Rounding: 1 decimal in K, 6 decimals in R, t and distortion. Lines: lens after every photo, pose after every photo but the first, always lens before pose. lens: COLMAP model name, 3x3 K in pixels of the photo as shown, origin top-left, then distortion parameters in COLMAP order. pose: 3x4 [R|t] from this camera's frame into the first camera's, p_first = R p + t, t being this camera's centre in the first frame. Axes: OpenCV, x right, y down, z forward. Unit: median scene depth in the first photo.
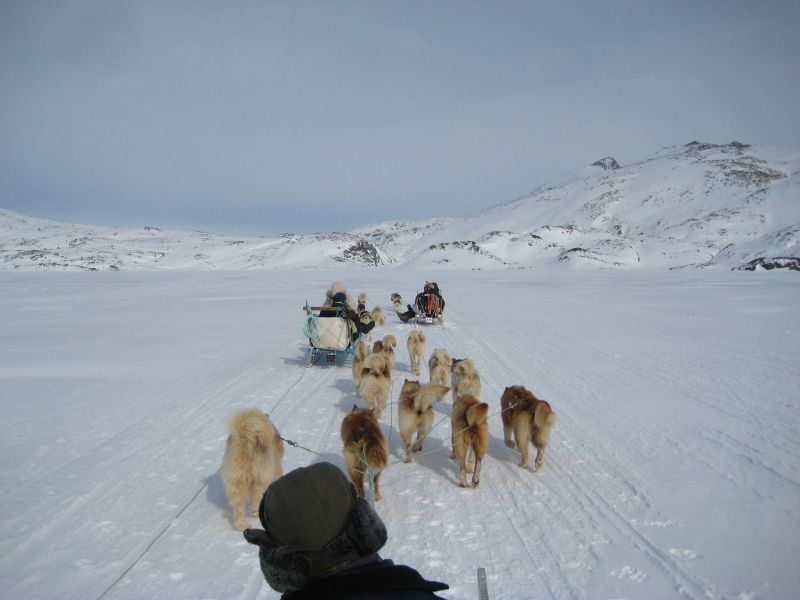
lens RADIAL K [[845.3, 0, 386.5], [0, 845.3, 299.4], [0, 0, 1]] dist [-0.161729, 0.231795]
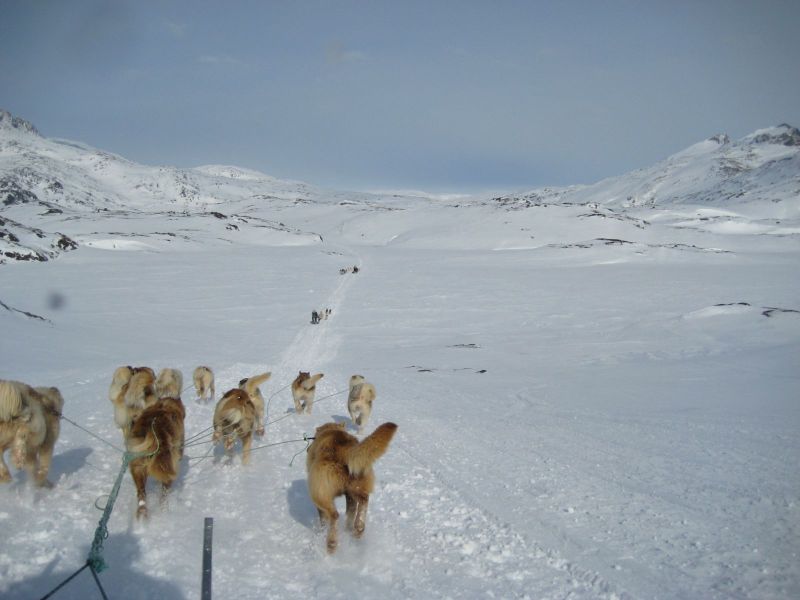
lens RADIAL K [[845.3, 0, 386.5], [0, 845.3, 299.4], [0, 0, 1]] dist [-0.161729, 0.231795]
pose [[0.977103, 0.026740, -0.211082, 0.104228], [-0.013824, 0.997954, 0.062426, 0.029572], [0.212319, -0.058078, 0.975473, -0.981769]]
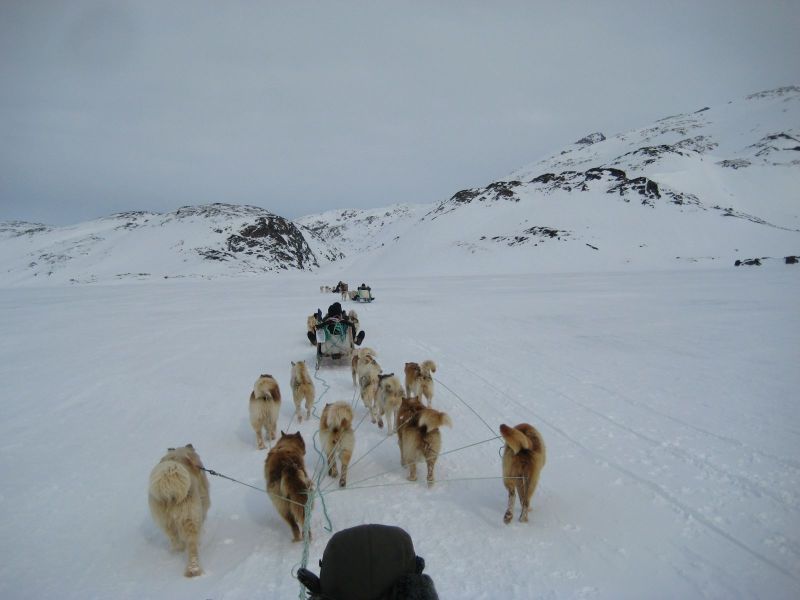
lens RADIAL K [[845.3, 0, 386.5], [0, 845.3, 299.4], [0, 0, 1]] dist [-0.161729, 0.231795]
pose [[0.997817, -0.030508, 0.058573, 0.005973], [0.030849, 0.999512, -0.004927, -0.017488], [-0.058394, 0.006724, 0.998271, 0.497776]]
